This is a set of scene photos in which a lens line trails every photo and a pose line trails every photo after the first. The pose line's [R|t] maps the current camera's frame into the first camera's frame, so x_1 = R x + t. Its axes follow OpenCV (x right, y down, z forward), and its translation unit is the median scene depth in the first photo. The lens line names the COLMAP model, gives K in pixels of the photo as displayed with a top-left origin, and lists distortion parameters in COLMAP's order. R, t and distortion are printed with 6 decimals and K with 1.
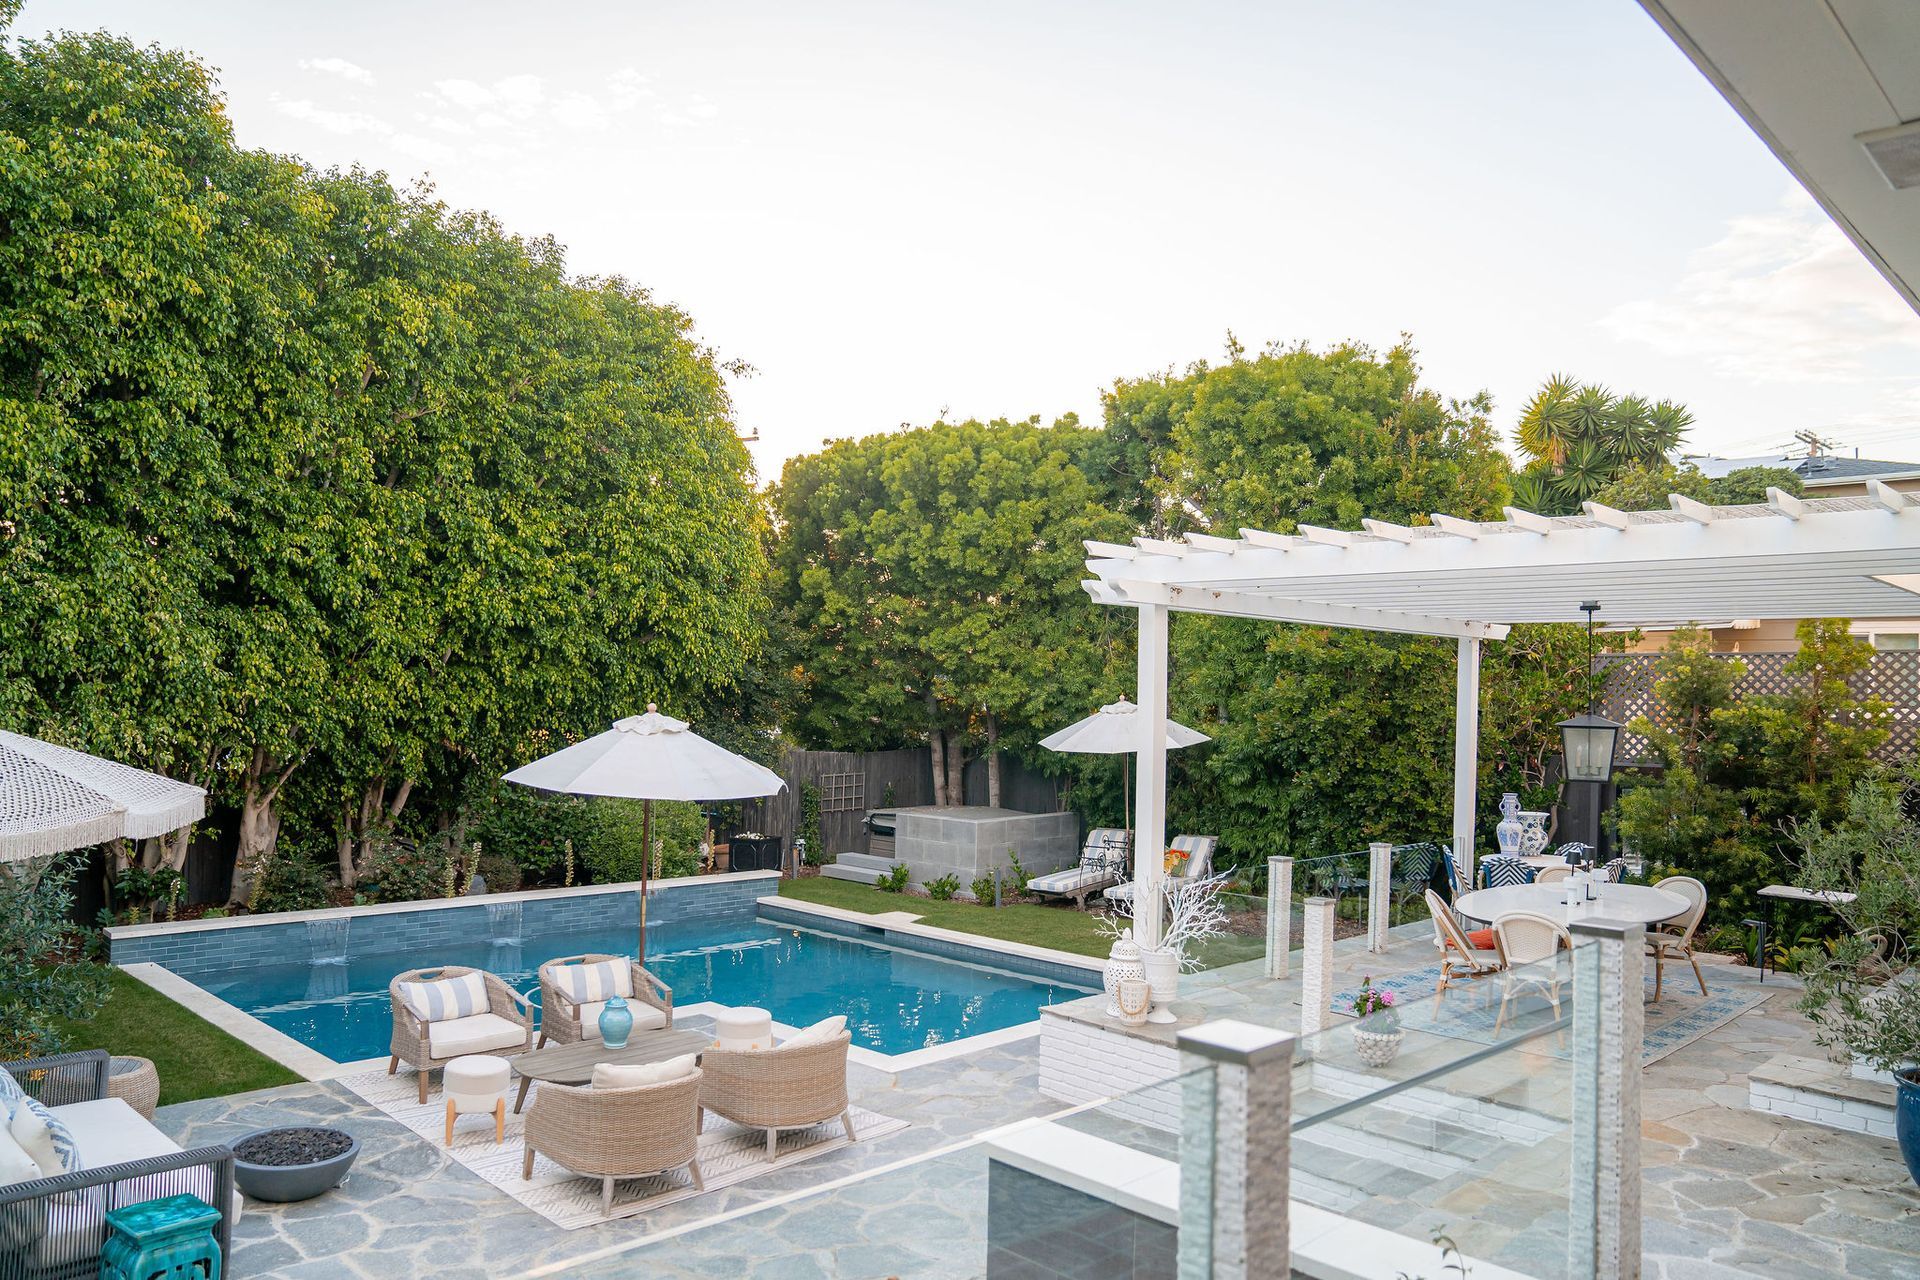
lens RADIAL K [[1332.6, 0, 962.2], [0, 1332.6, 651.9], [0, 0, 1]] dist [-0.136677, 0.105100]
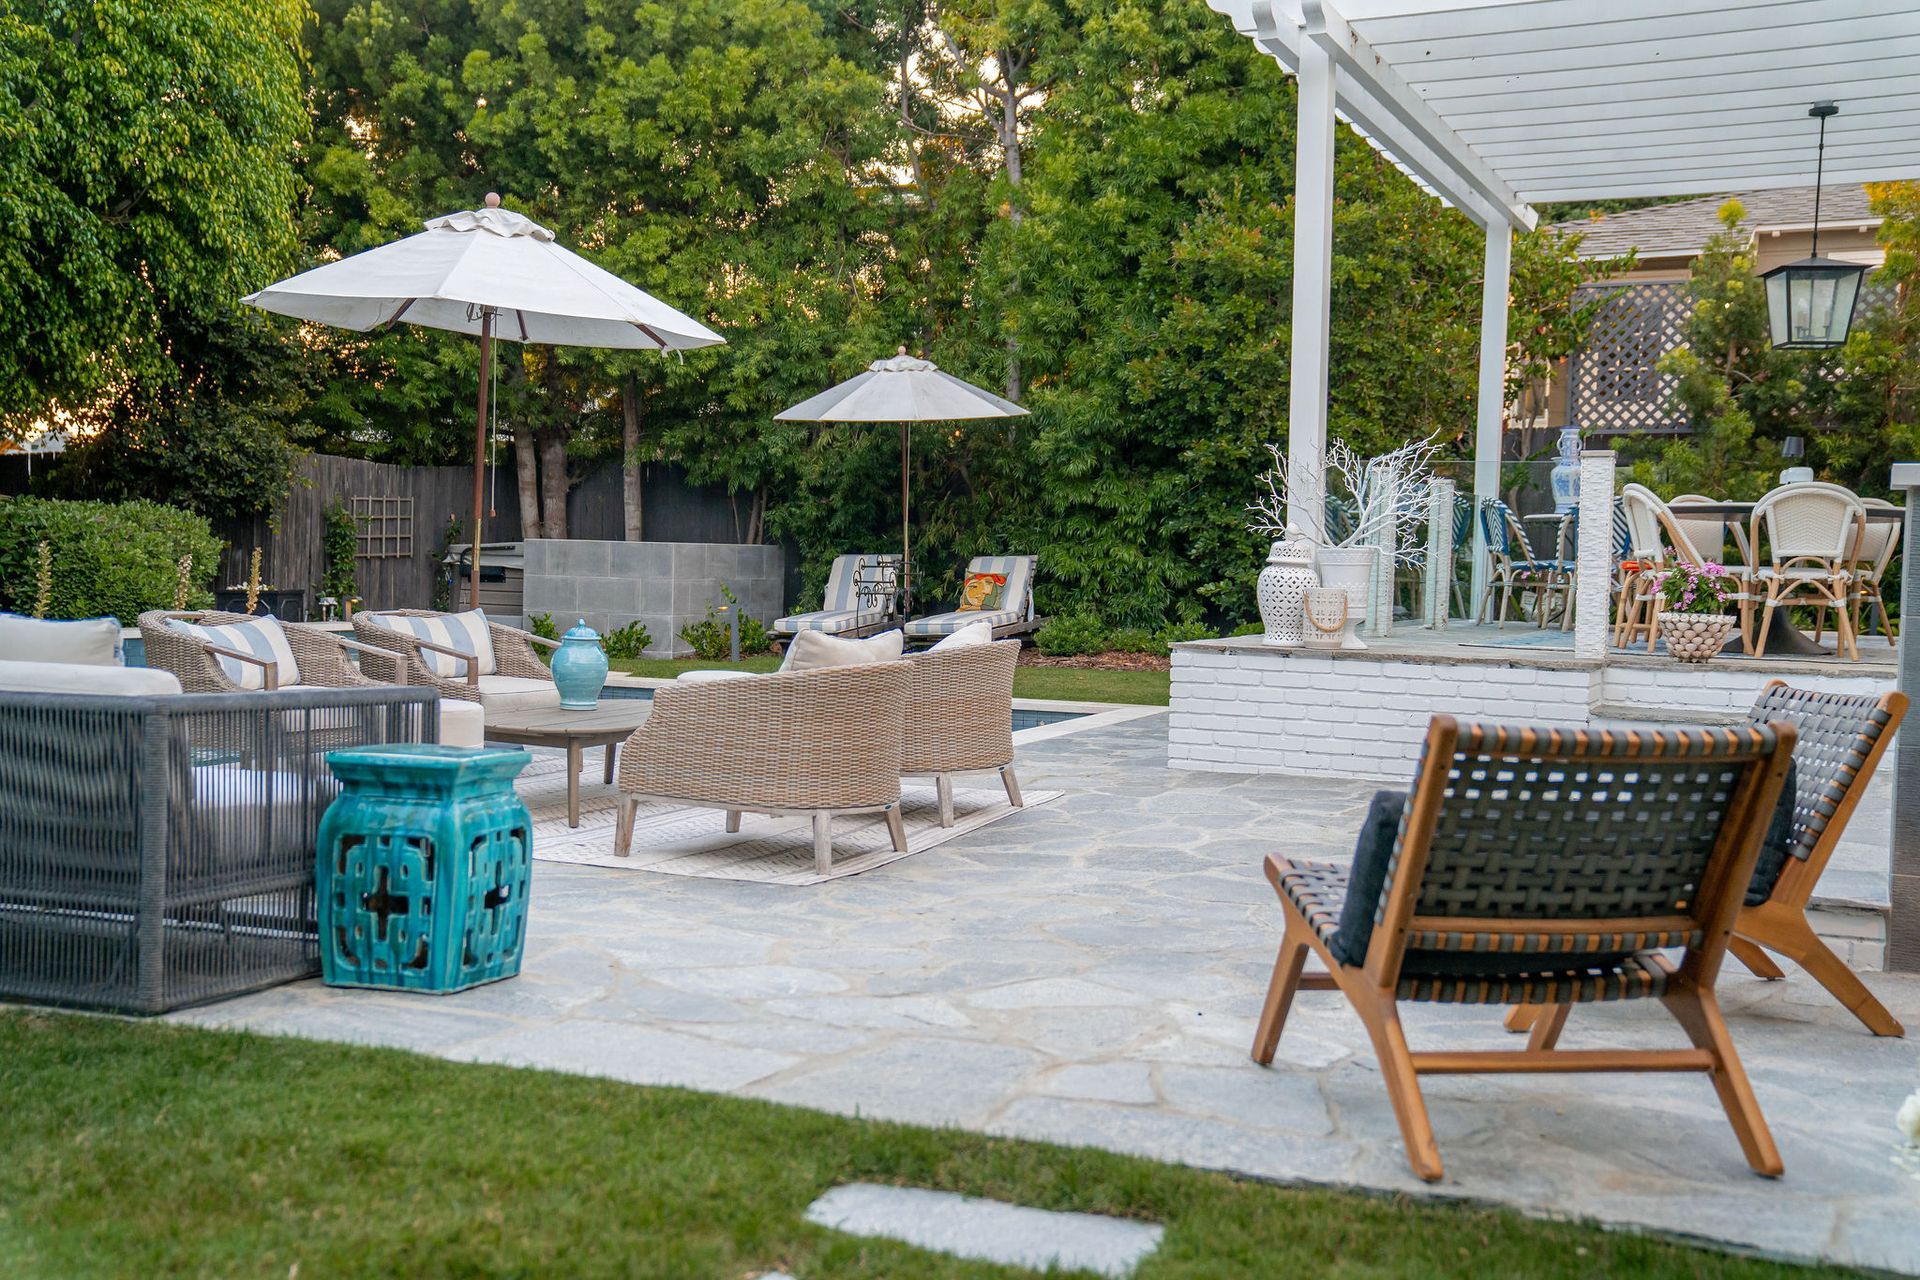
lens RADIAL K [[1994.5, 0, 950.4], [0, 1994.5, 649.1], [0, 0, 1]] dist [0.000237, 0.231522]
pose [[0.931250, -0.019311, 0.363868, -0.242786], [-0.012013, 0.996425, 0.083627, 0.107436], [-0.364182, -0.082248, 0.927689, 0.045927]]
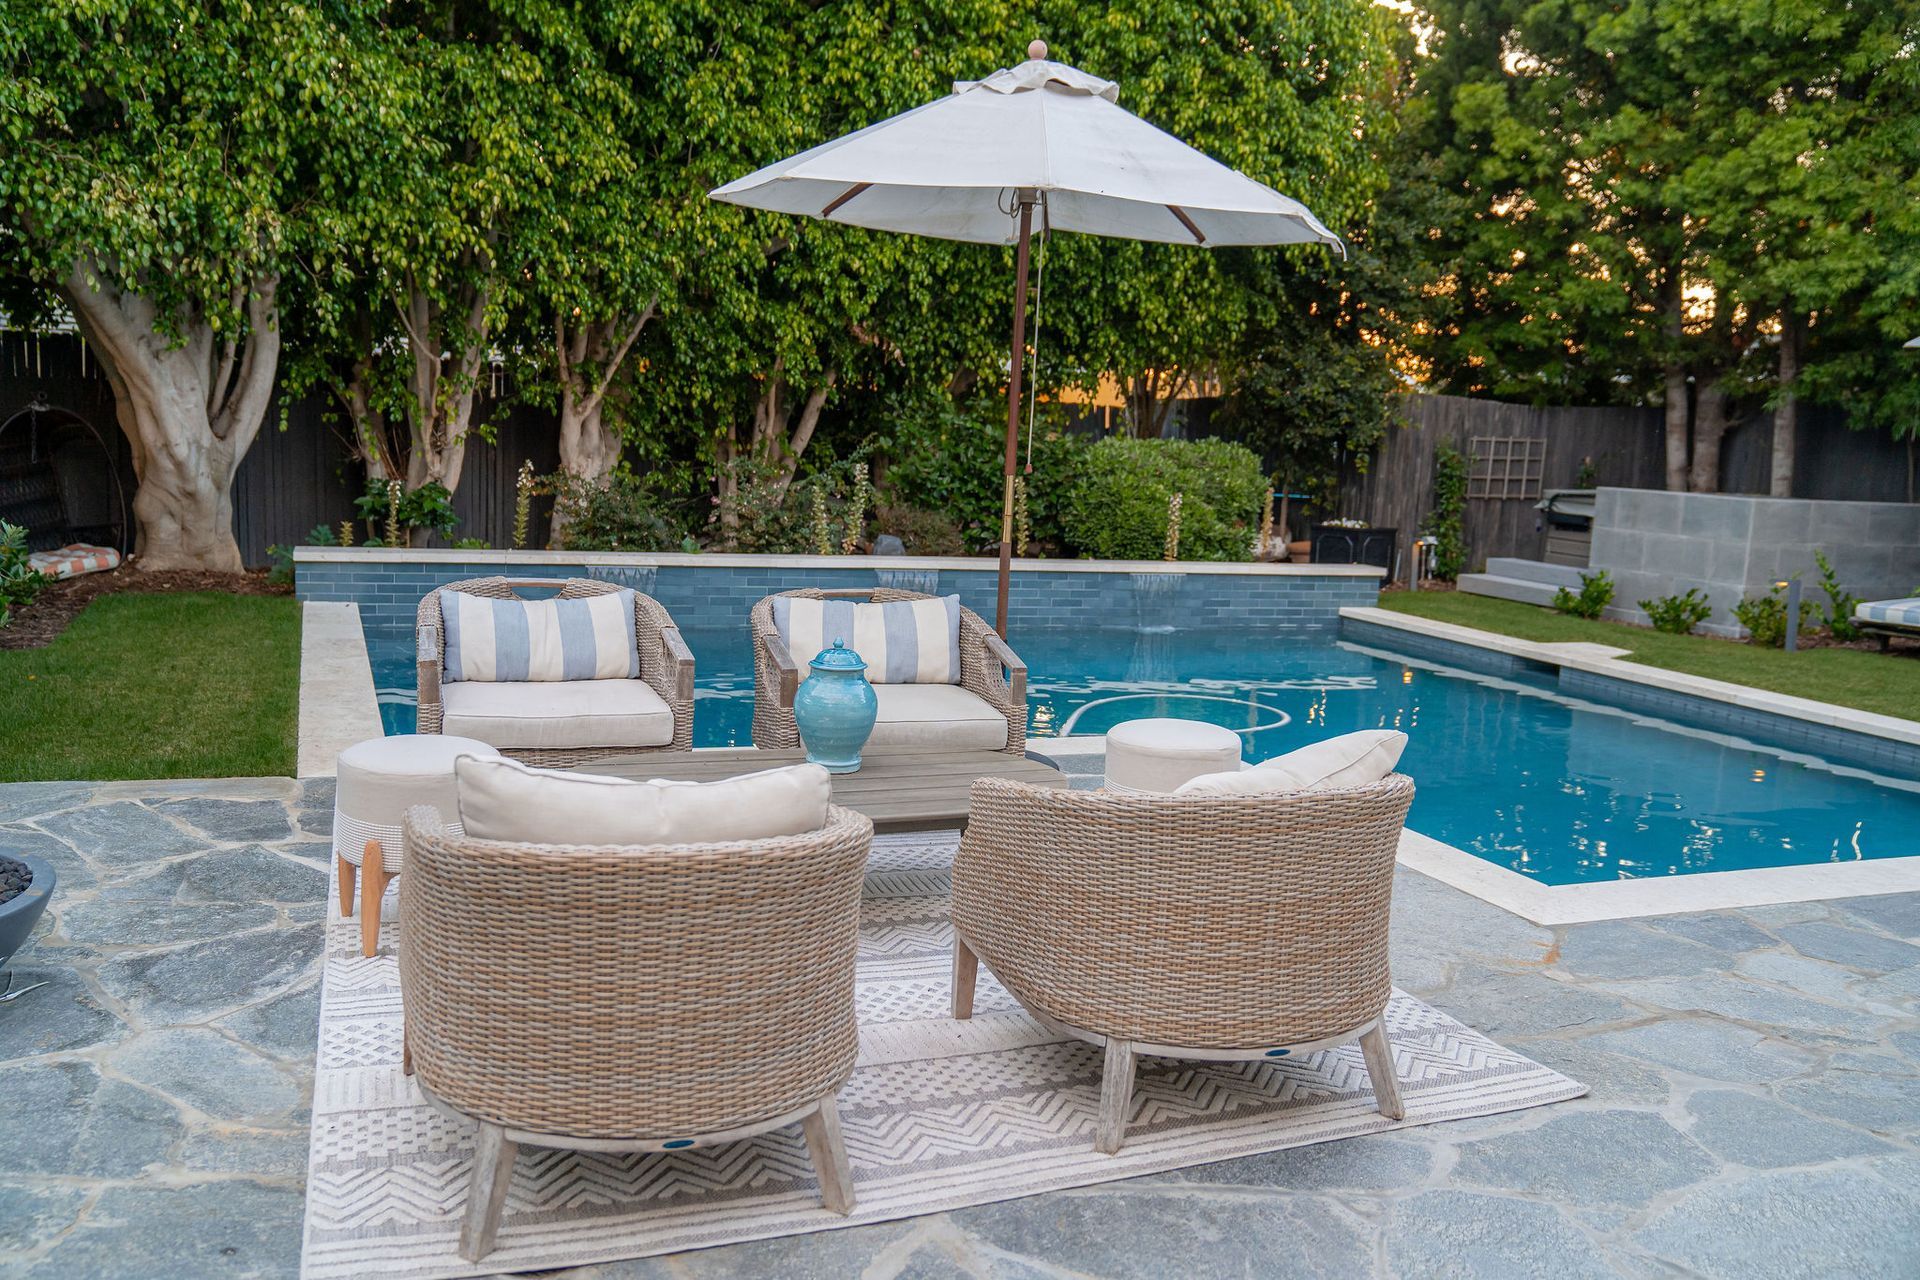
lens RADIAL K [[1555.0, 0, 960.0], [0, 1555.0, 640.0], [0, 0, 1]] dist [-0.089594, 0.140305]
pose [[0.903393, 0.077993, -0.421661, -0.015247], [-0.013468, 0.987996, 0.153891, 0.102935], [0.428601, -0.133345, 0.893599, 0.322959]]
